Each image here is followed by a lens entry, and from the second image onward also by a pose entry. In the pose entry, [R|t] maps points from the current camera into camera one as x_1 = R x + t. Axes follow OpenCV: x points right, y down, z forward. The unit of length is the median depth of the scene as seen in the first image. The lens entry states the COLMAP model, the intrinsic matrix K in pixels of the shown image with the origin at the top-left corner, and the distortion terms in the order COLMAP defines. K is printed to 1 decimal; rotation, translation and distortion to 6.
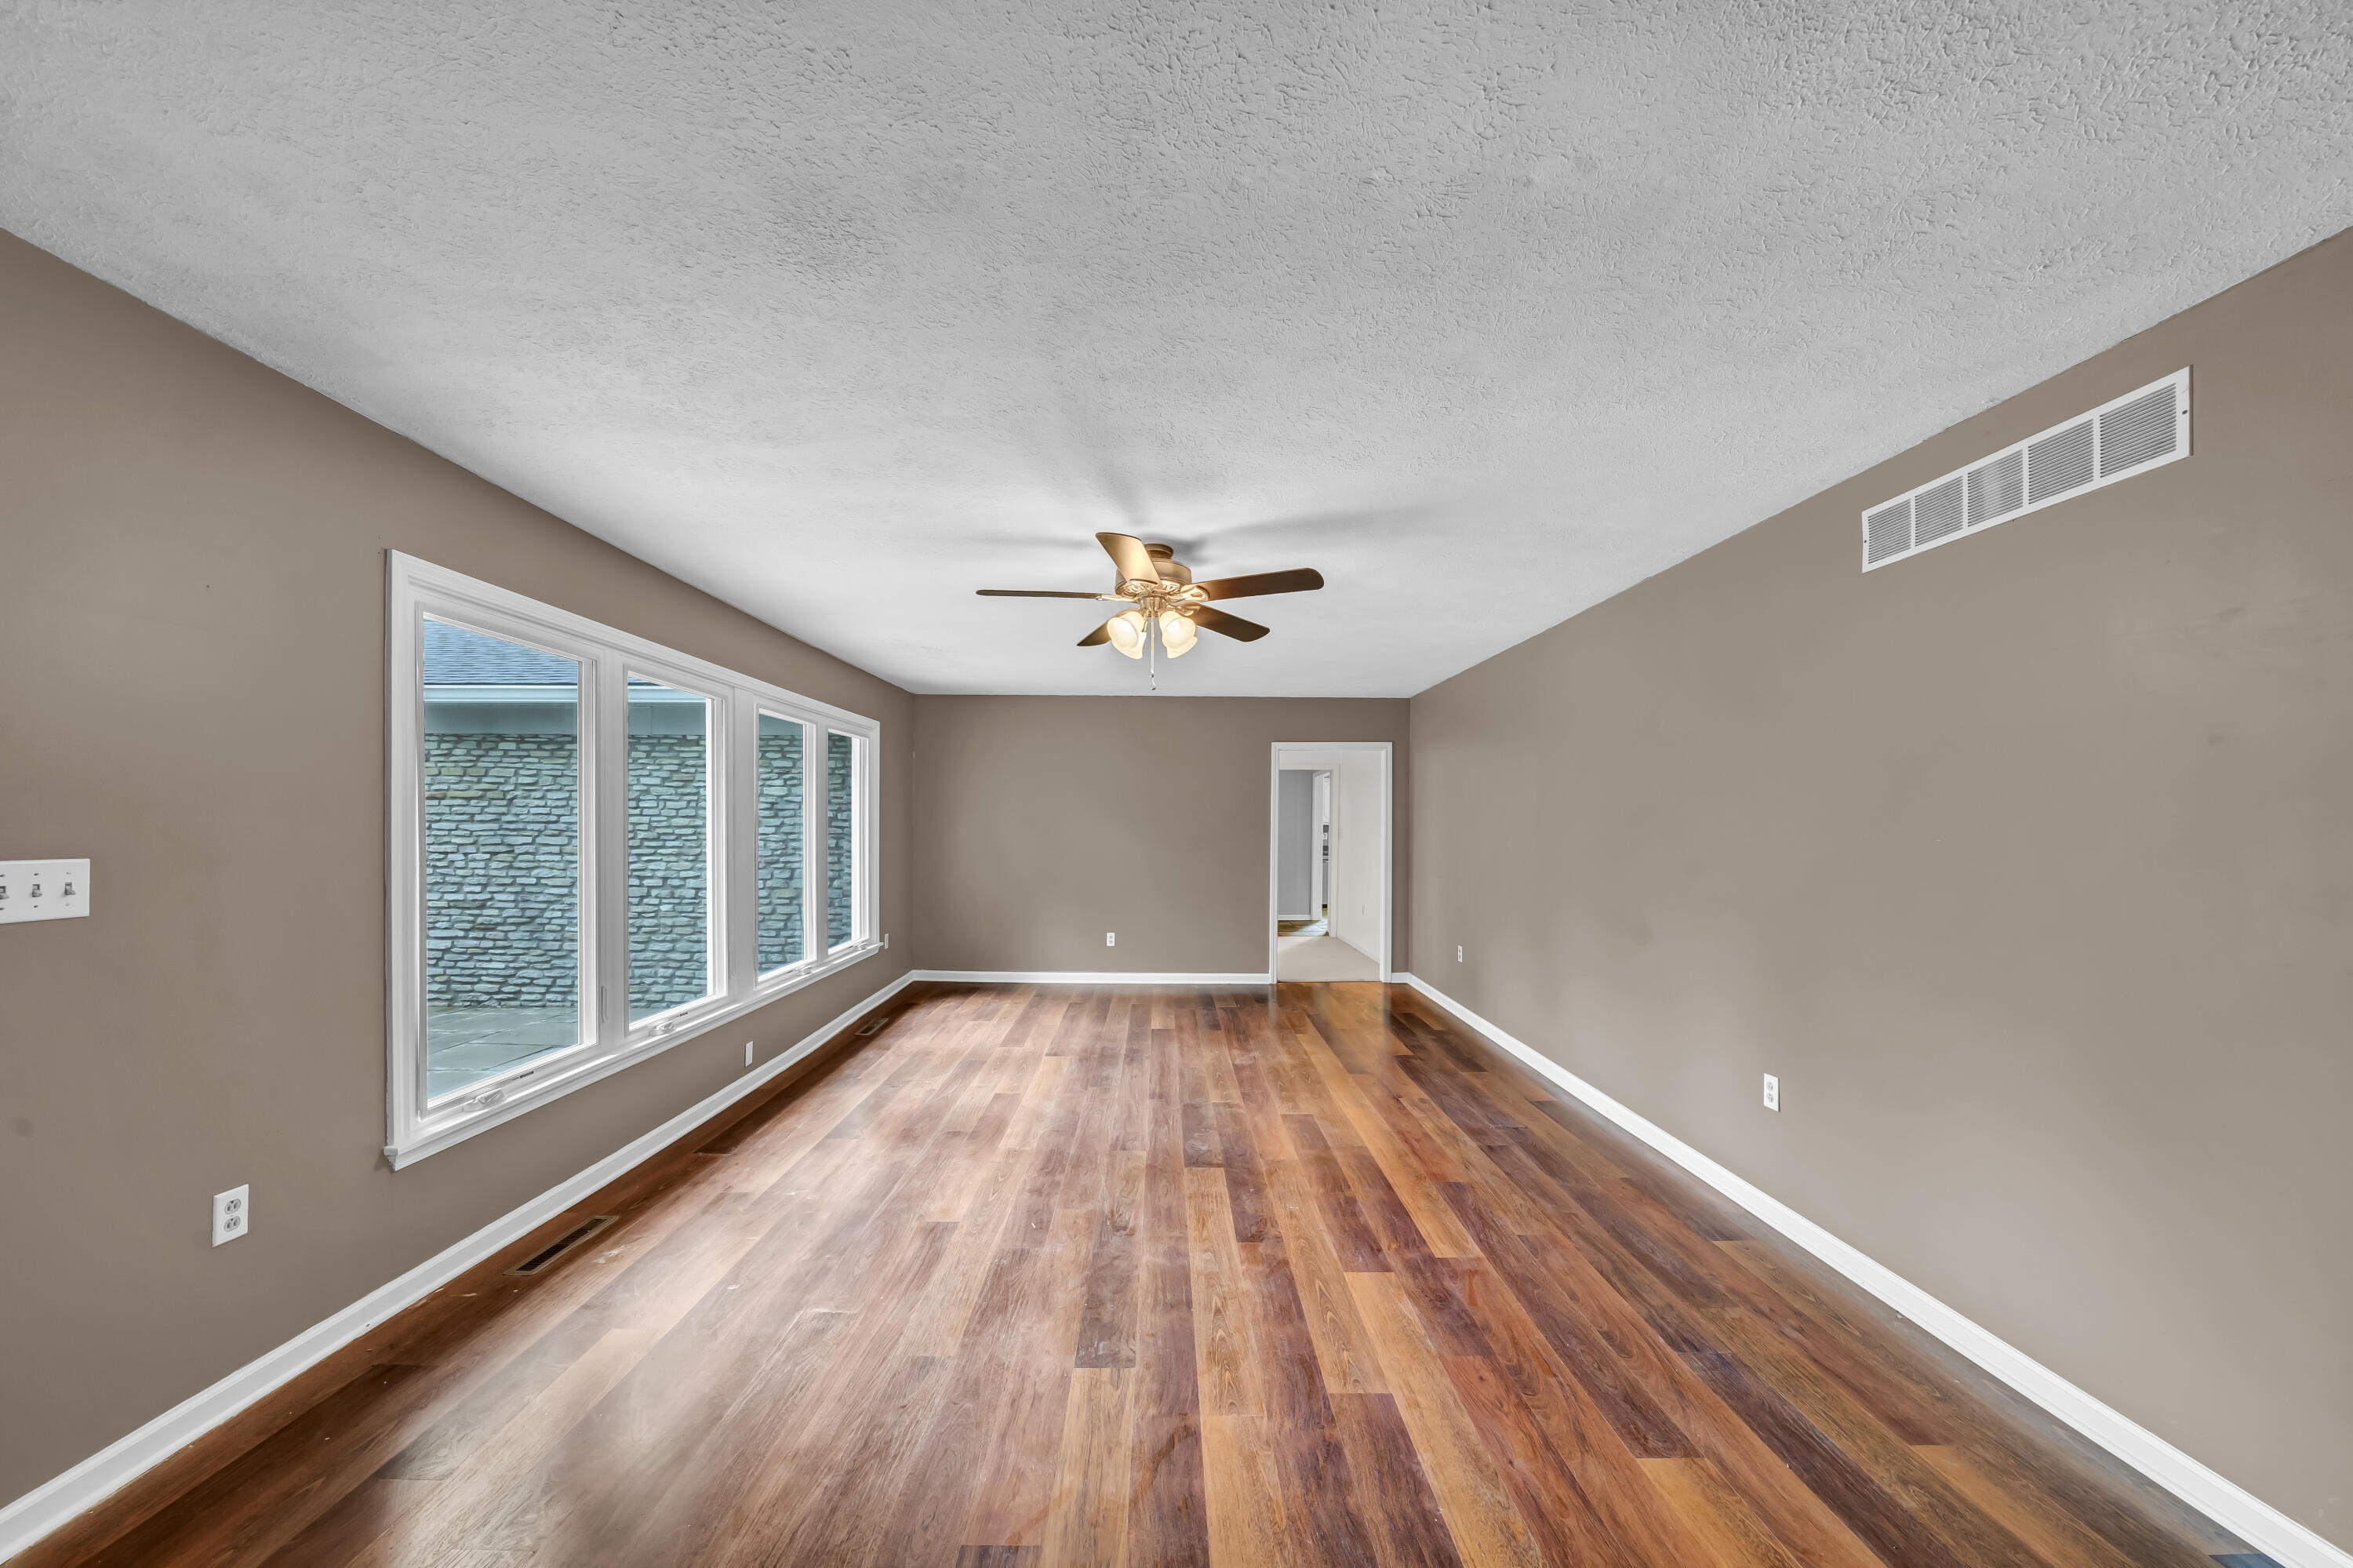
lens RADIAL K [[804.5, 0, 1165.4], [0, 804.5, 822.7], [0, 0, 1]] dist [-0.006030, 0.000013]
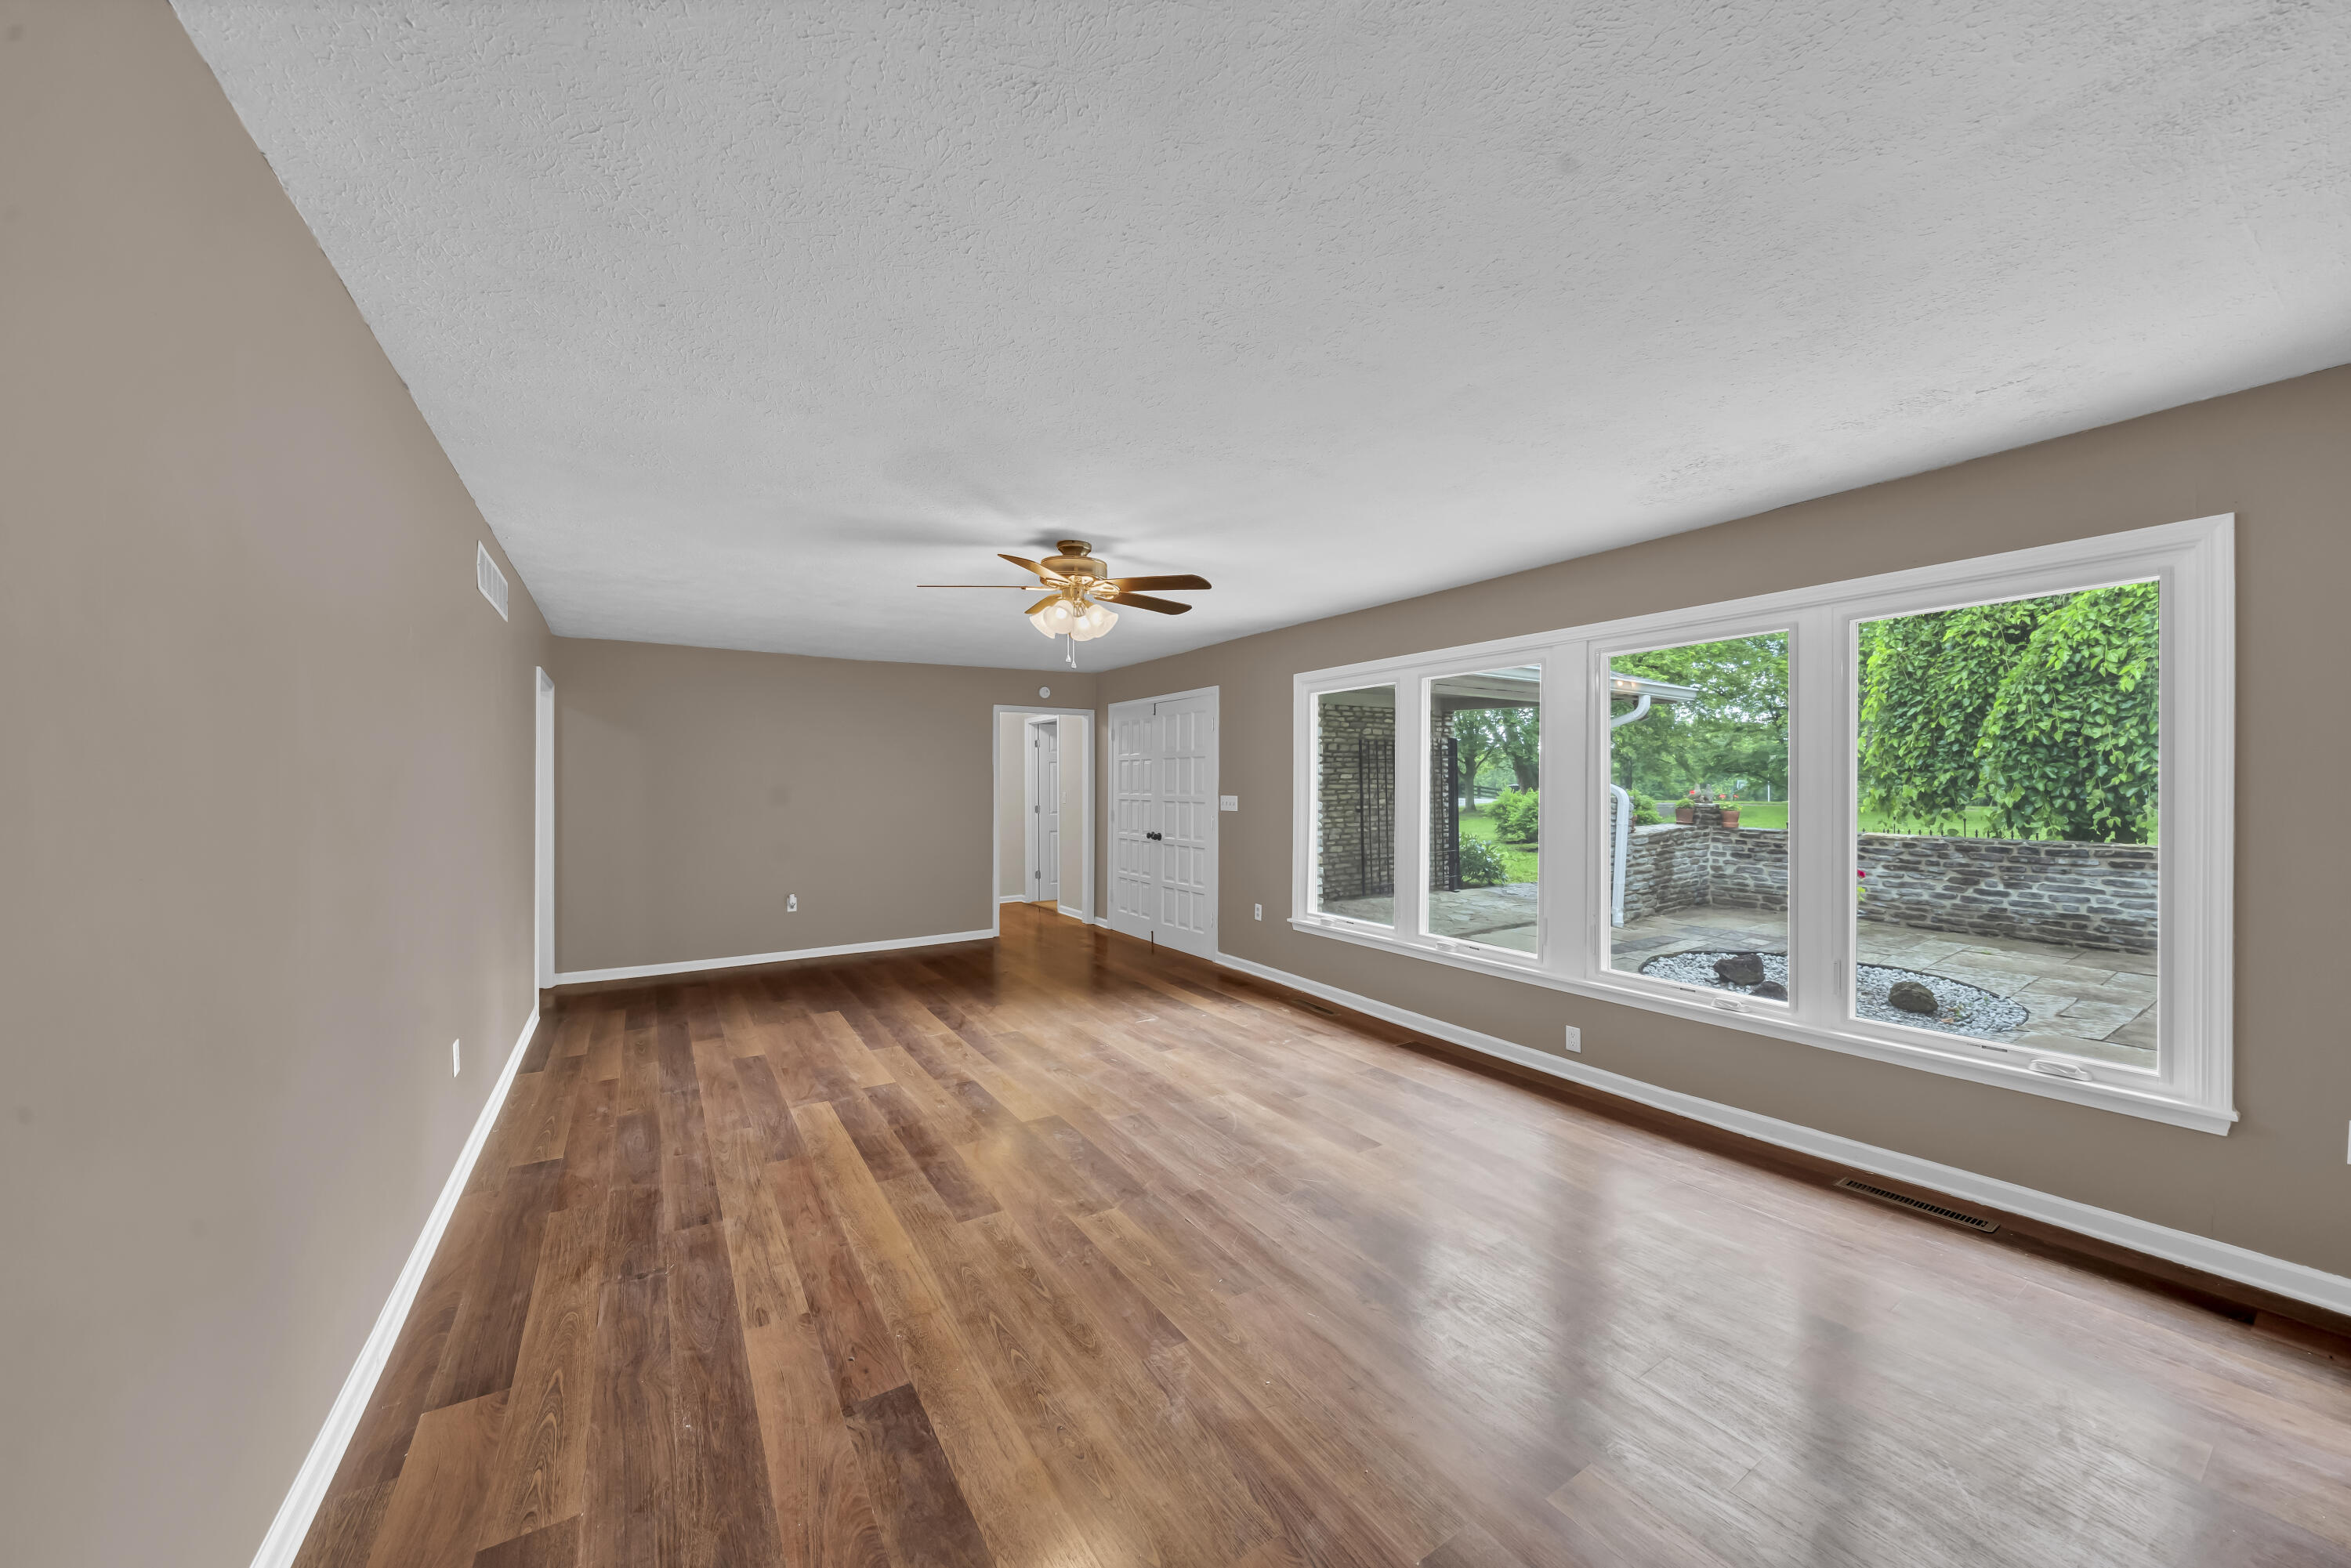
lens RADIAL K [[803.8, 0, 1172.4], [0, 803.8, 787.1], [0, 0, 1]] dist [-0.006030, 0.000013]
pose [[-0.836721, -0.000891, -0.547629, 0.538236], [-0.002099, 0.999997, 0.001580, -0.000757], [0.547625, 0.002471, -0.836720, 2.229787]]
